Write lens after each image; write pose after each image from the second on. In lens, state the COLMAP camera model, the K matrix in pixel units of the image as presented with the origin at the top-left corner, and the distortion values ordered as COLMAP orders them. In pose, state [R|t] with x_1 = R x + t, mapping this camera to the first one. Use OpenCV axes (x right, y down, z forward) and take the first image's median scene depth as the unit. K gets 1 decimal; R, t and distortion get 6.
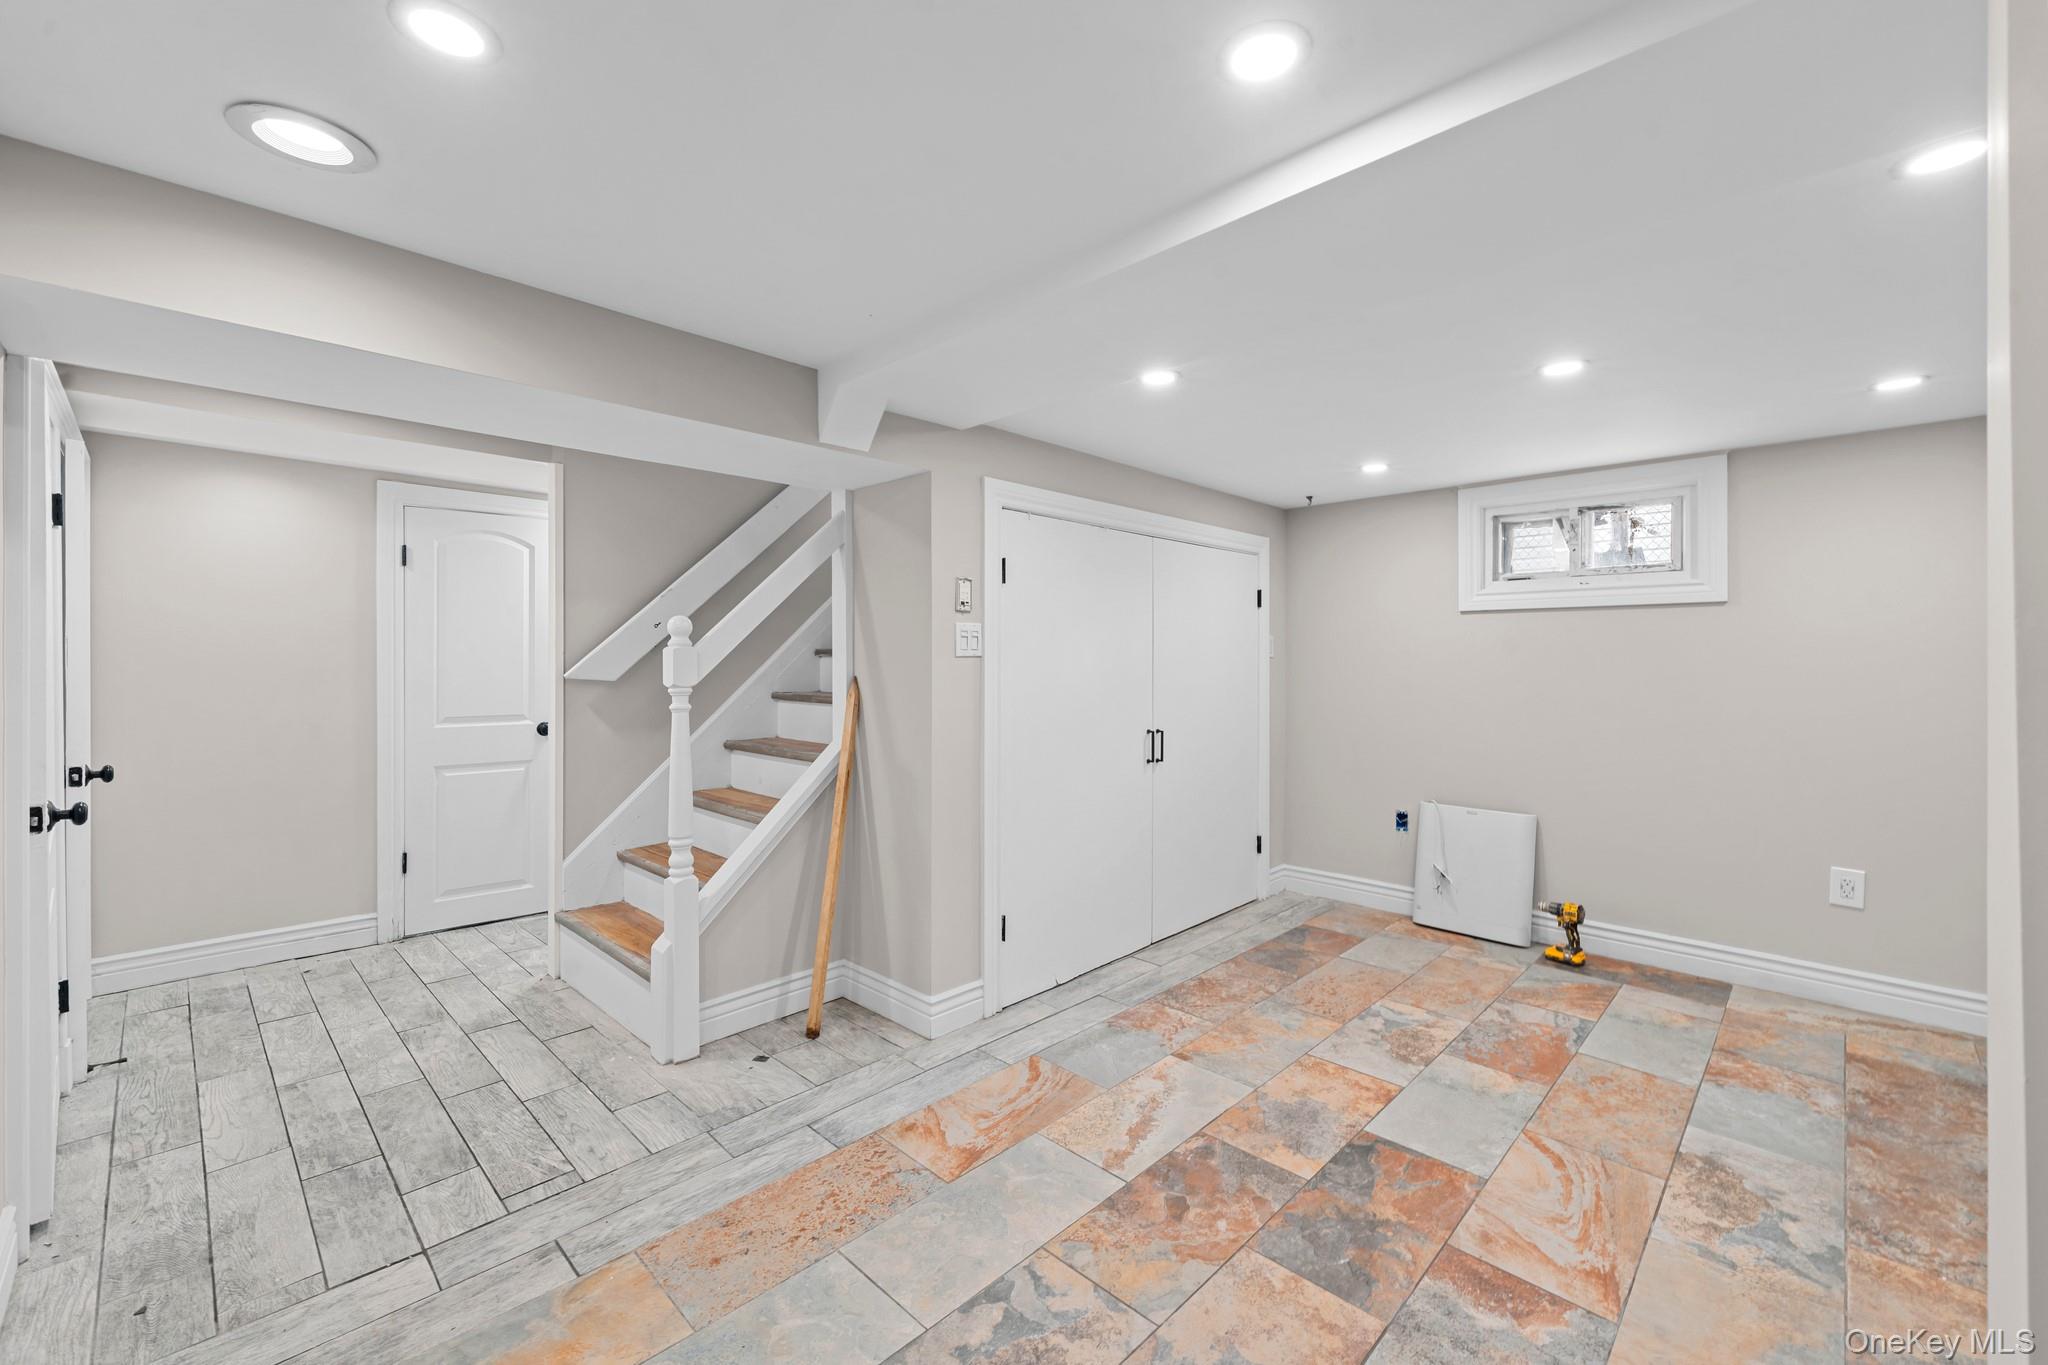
lens RADIAL K [[837.2, 0, 1025.1], [0, 837.2, 665.5], [0, 0, 1]] dist [0.002092, -0.000957]
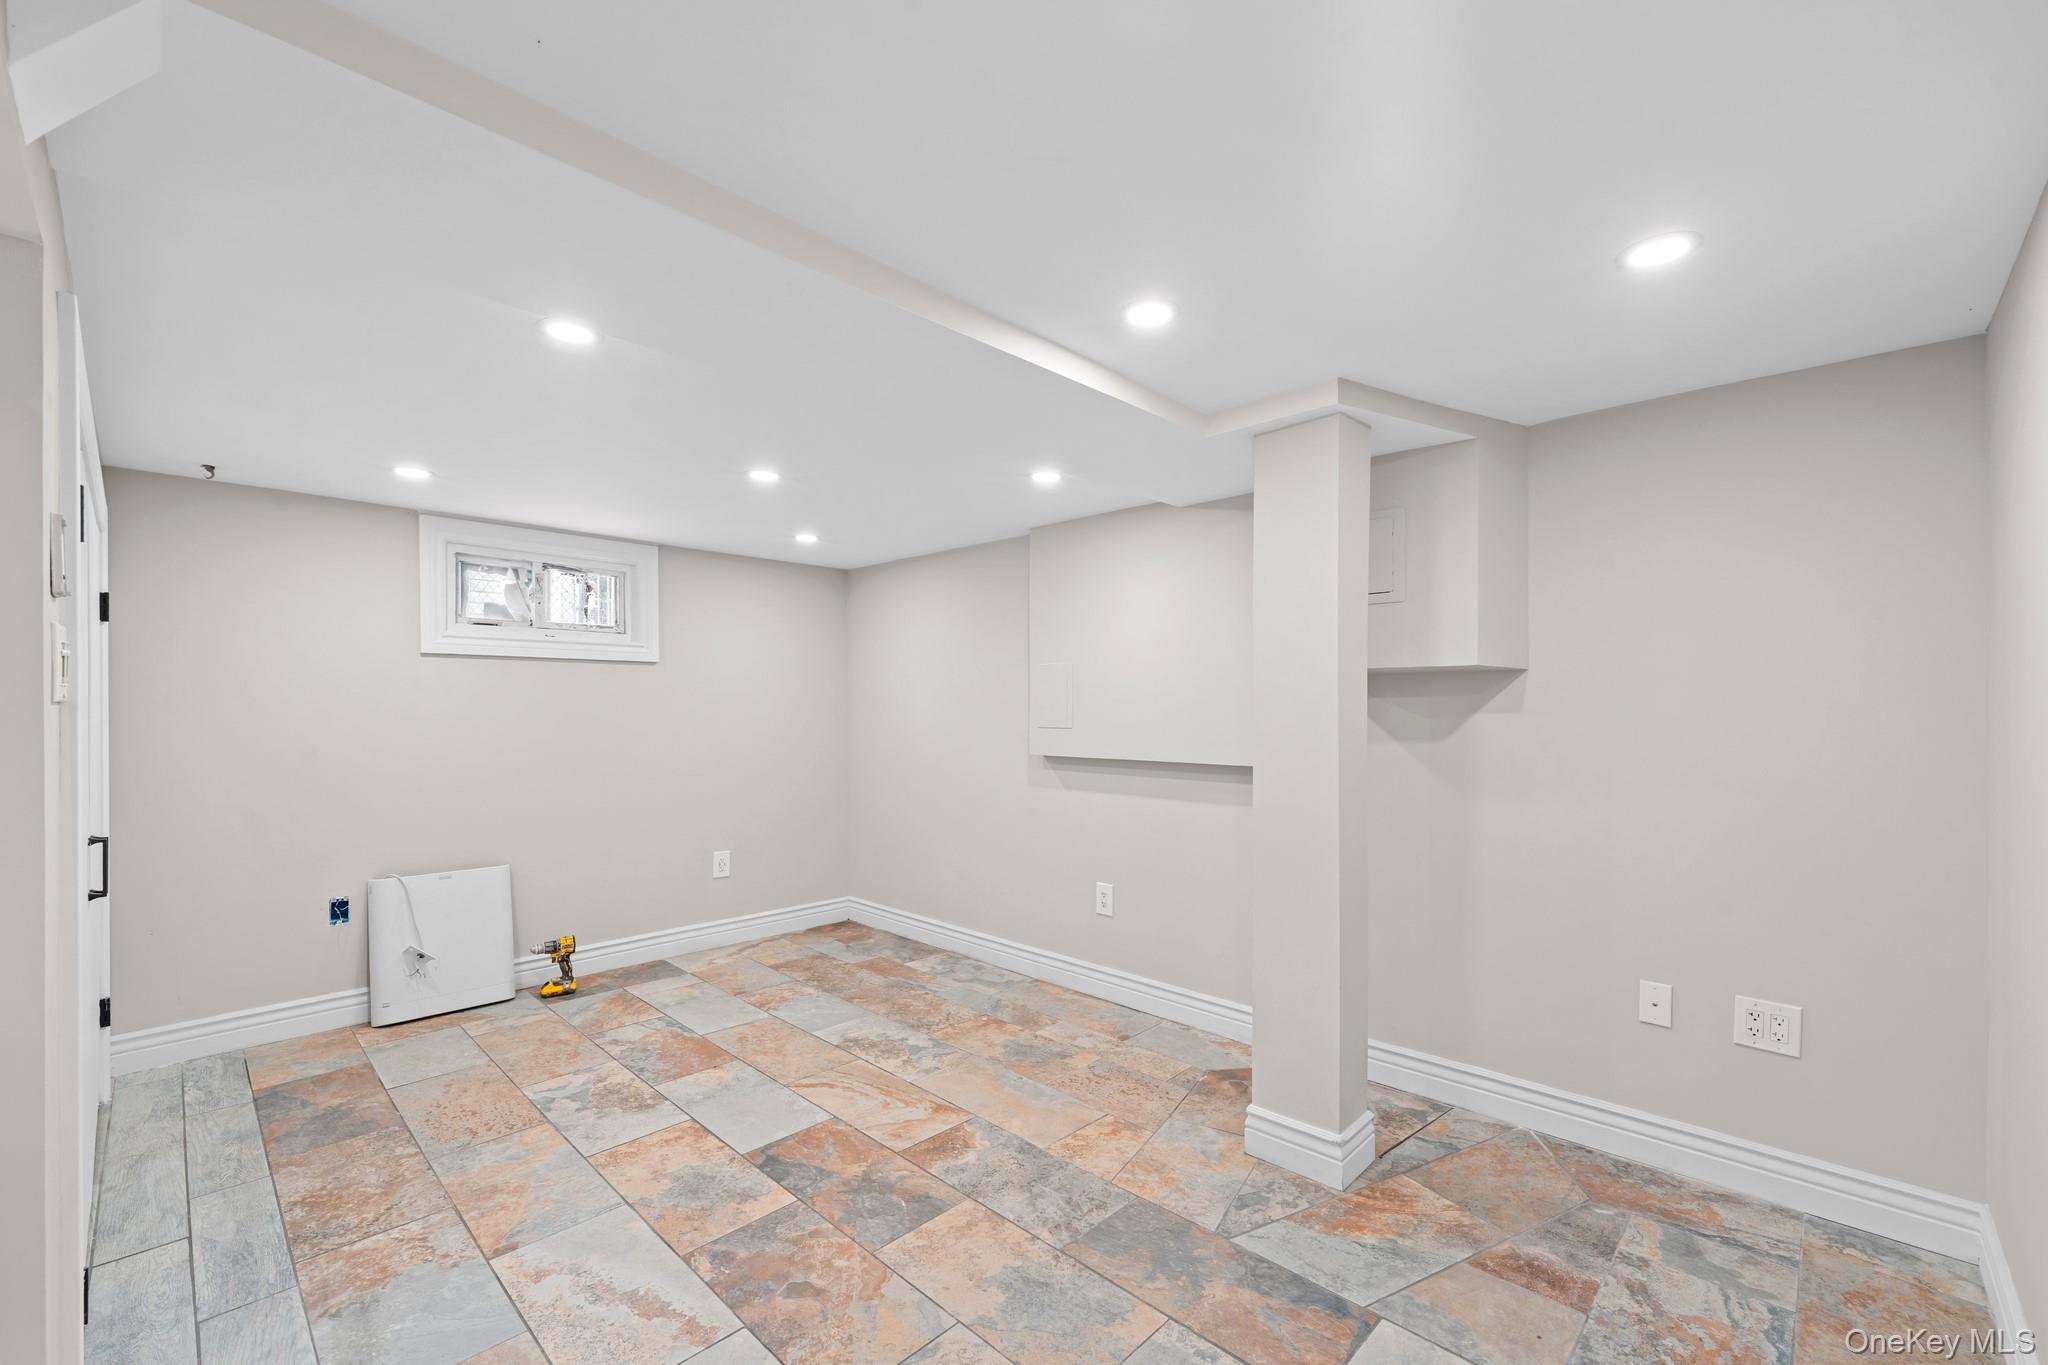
lens RADIAL K [[837.2, 0, 1038.5], [0, 837.2, 712.9], [0, 0, 1]] dist [0.002092, -0.000957]
pose [[-0.019022, -0.006736, 0.999796, -0.487115], [0.006406, 0.999956, 0.006859, -0.004380], [-0.999799, 0.006535, -0.018978, 0.480909]]
